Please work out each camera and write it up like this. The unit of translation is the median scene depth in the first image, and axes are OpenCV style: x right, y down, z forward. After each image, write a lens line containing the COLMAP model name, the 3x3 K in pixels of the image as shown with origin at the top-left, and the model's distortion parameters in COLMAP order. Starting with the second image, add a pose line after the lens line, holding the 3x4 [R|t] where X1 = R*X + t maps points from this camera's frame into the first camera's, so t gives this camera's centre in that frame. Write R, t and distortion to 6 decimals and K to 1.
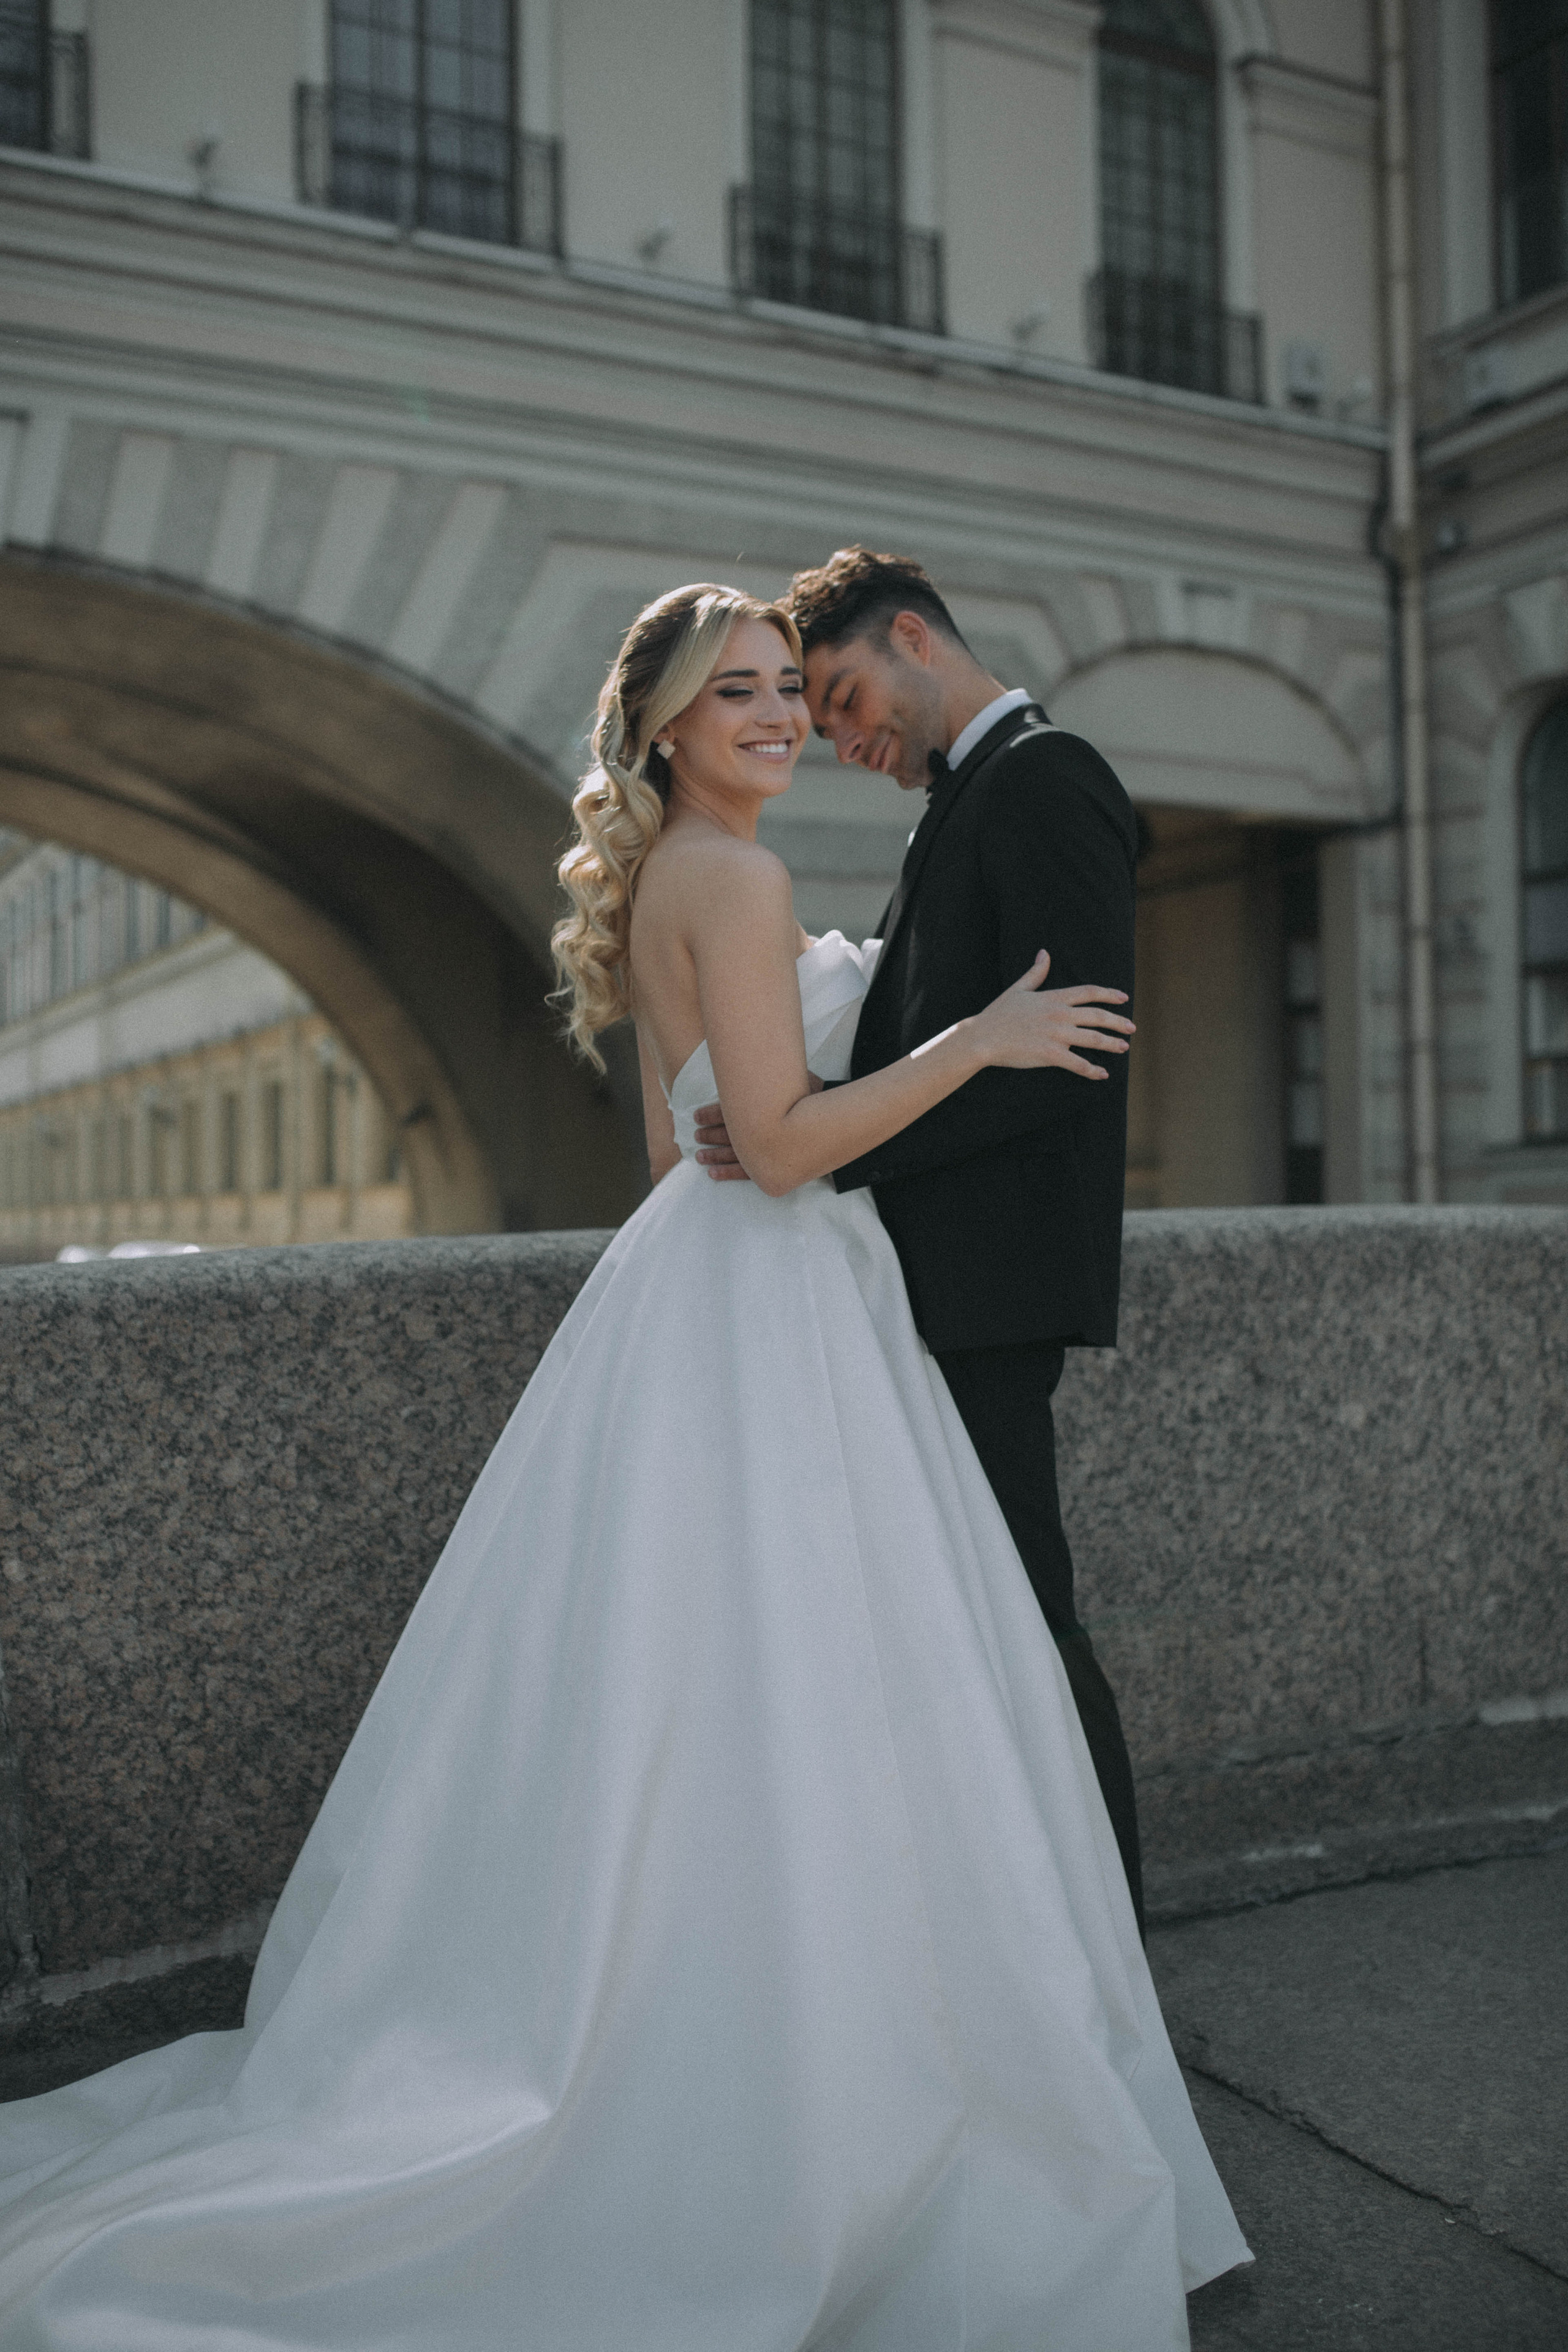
lens RADIAL K [[2188.3, 0, 784.0], [0, 2188.3, 1176.0], [0, 0, 1]] dist [-0.088504, 0.079762]
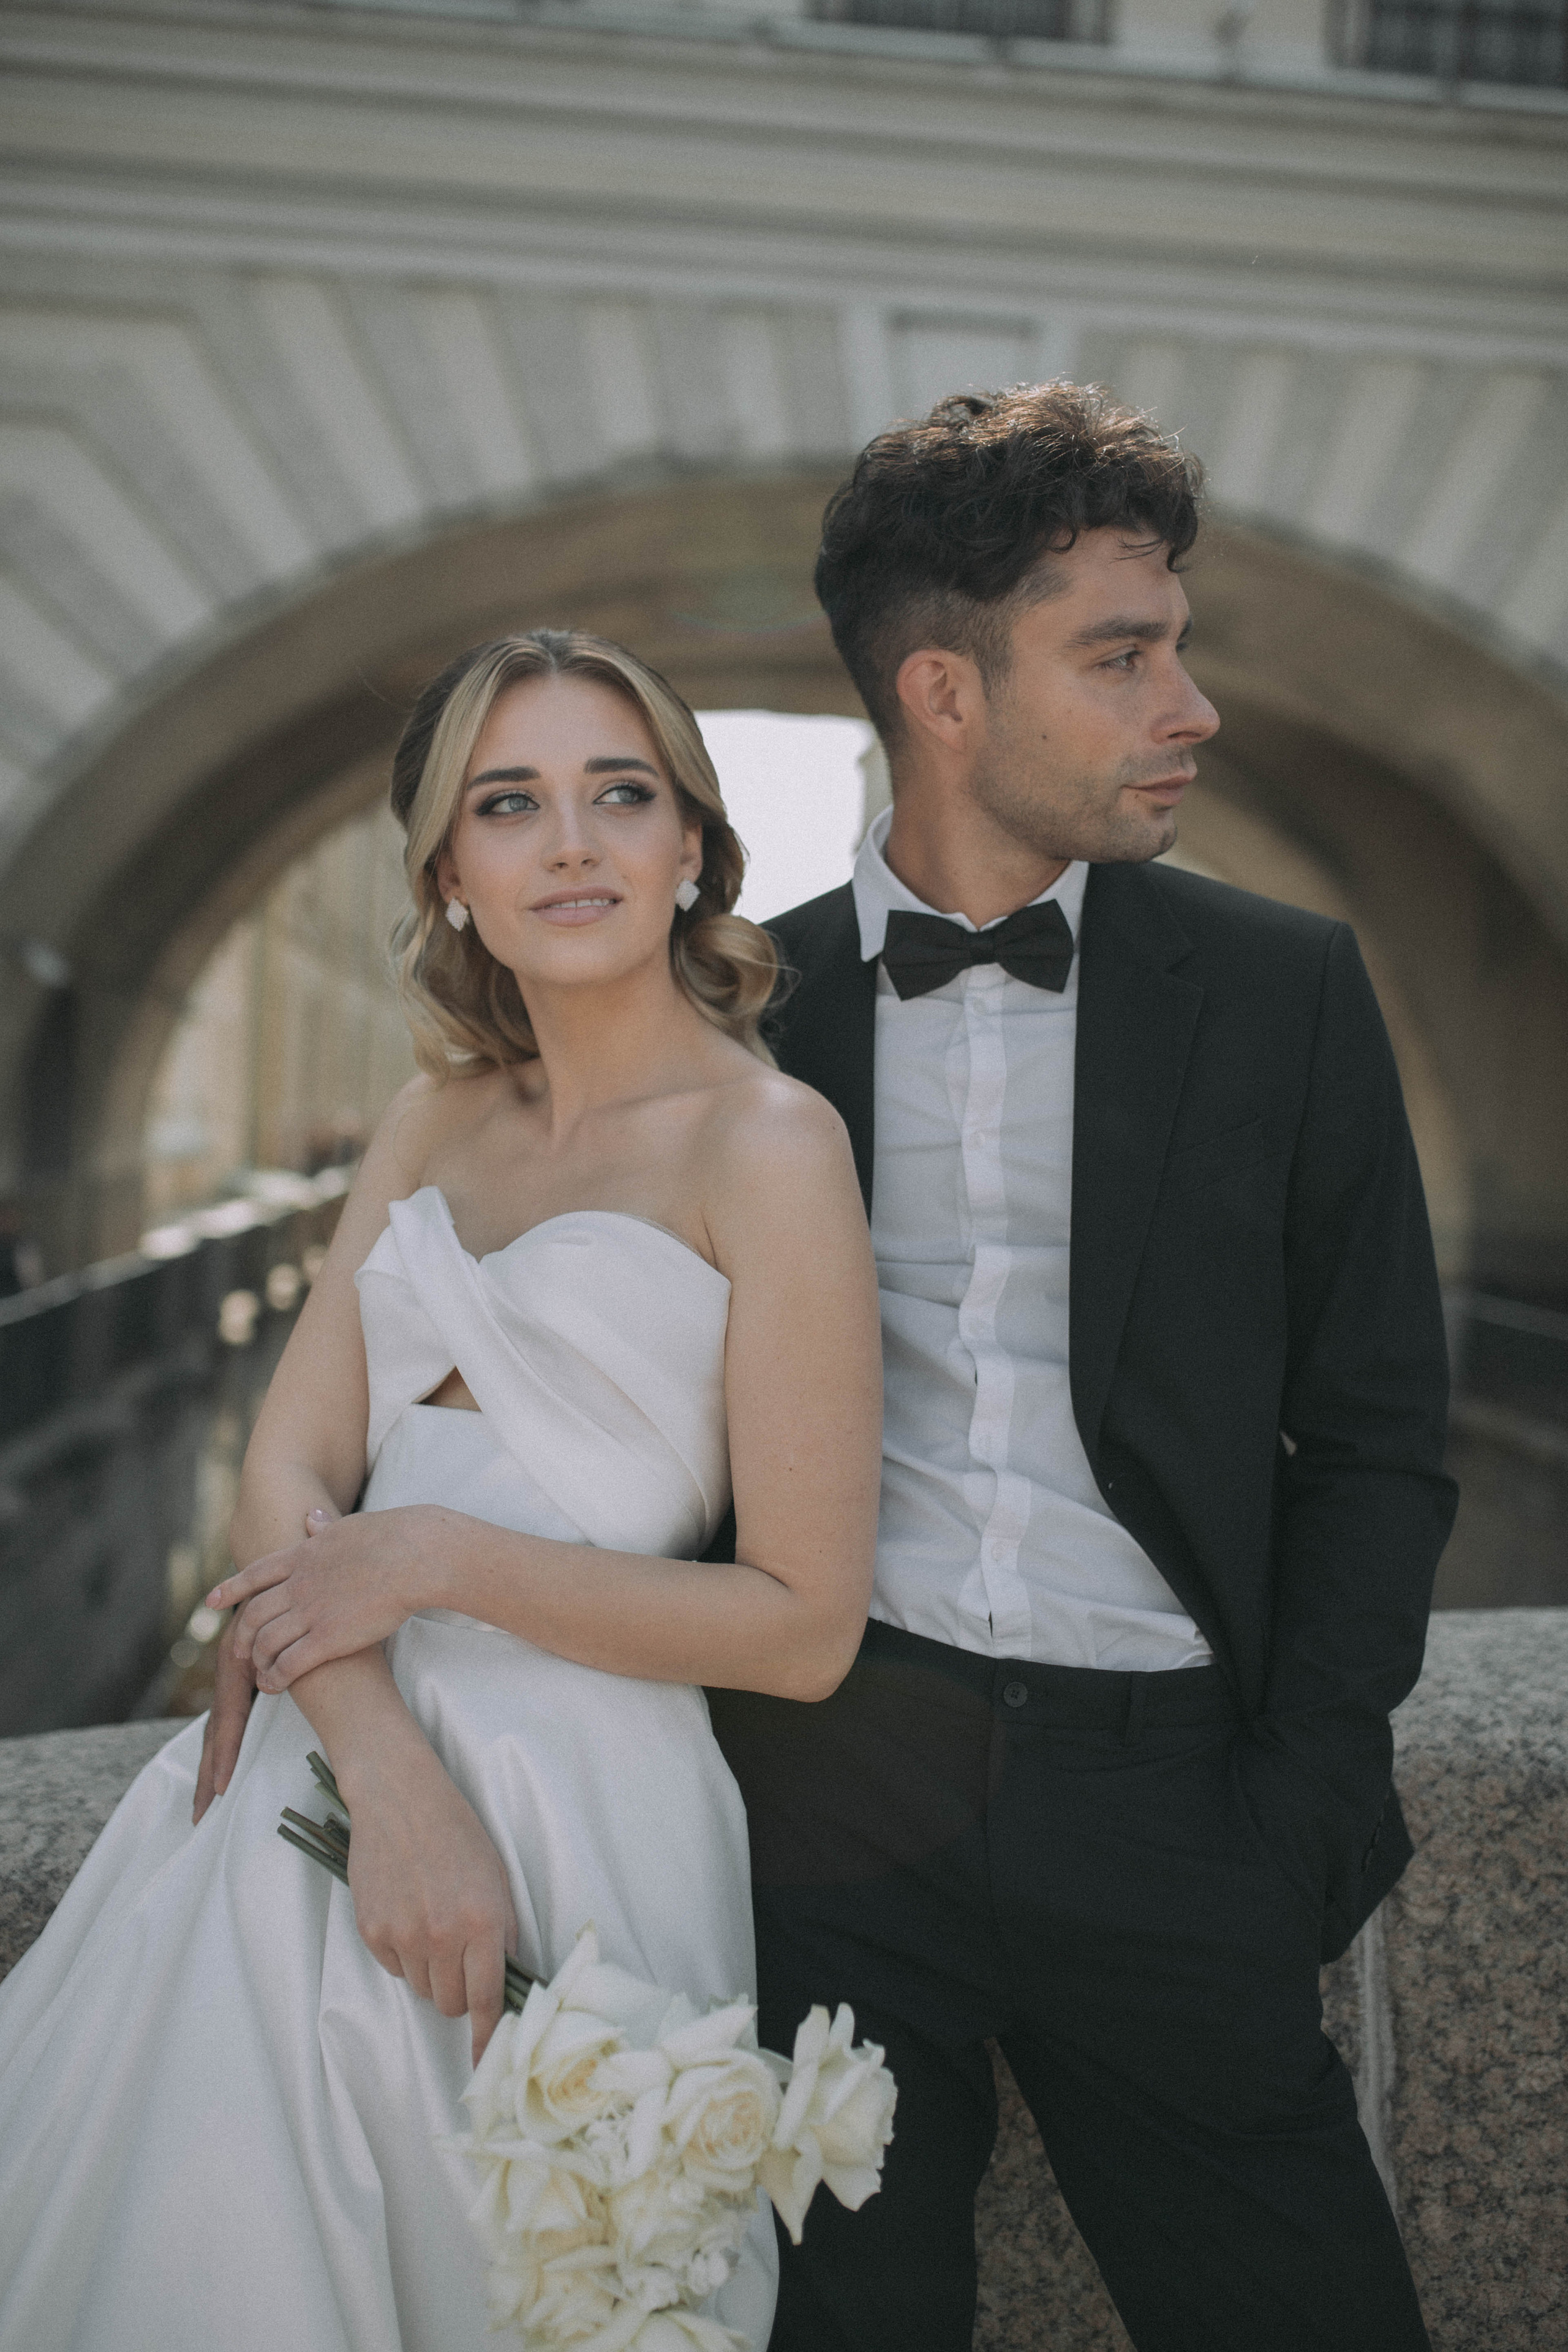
lens RADIAL K [[2188.3, 0, 784.0], [0, 2188.3, 1176.0], [0, 0, 1]] dist [-0.088504, 0.079762]
pose [[0.916961, 0.064436, -0.393739, -0.303580], [-0.048819, 0.997577, 0.049561, -0.121835], [0.395979, -0.026223, 0.917885, 0.394040]]
